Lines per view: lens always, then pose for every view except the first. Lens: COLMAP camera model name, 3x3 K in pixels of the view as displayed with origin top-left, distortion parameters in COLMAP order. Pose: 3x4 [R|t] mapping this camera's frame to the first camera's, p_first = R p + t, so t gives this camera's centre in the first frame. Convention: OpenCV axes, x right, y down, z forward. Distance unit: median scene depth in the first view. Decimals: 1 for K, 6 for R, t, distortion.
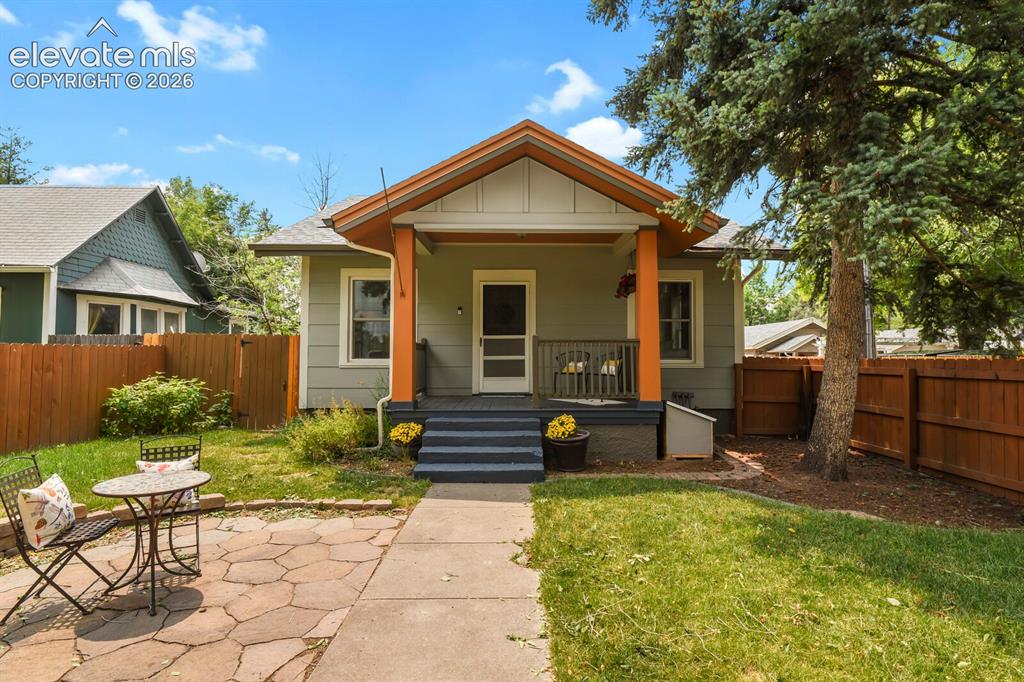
lens RADIAL K [[498.0, 0, 515.4], [0, 498.0, 342.1], [0, 0, 1]] dist [-0.006855, -0.002133]
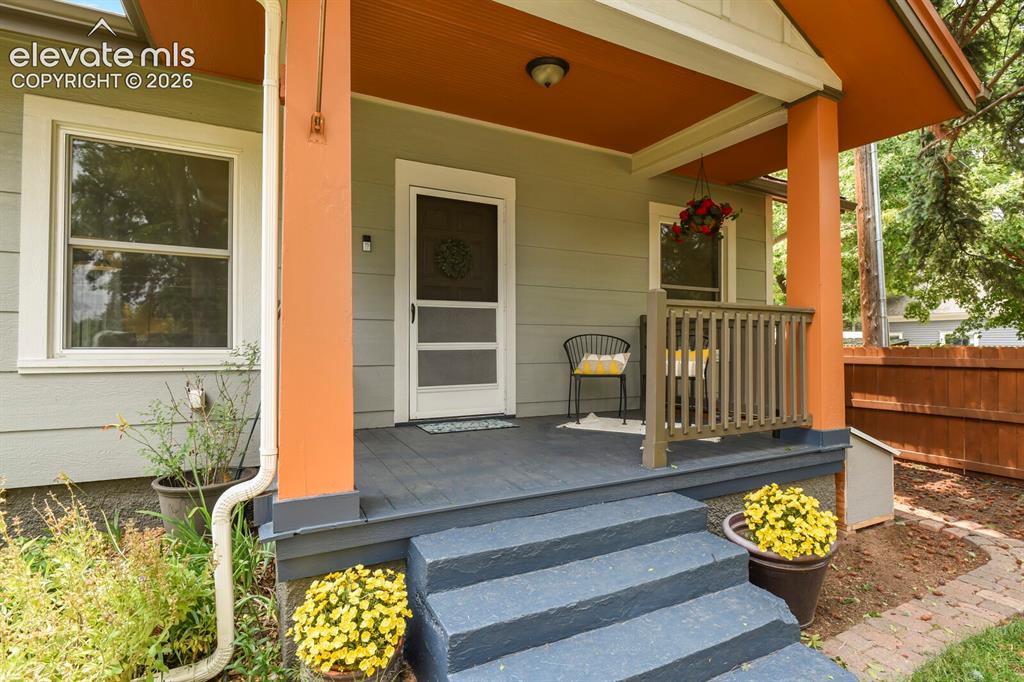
lens RADIAL K [[498.0, 0, 515.4], [0, 498.0, 342.1], [0, 0, 1]] dist [-0.006855, -0.002133]
pose [[0.897308, 0.004024, 0.441386, -0.191333], [-0.012794, 0.999775, 0.016896, 0.018472], [-0.441219, -0.020808, 0.897158, 0.528779]]
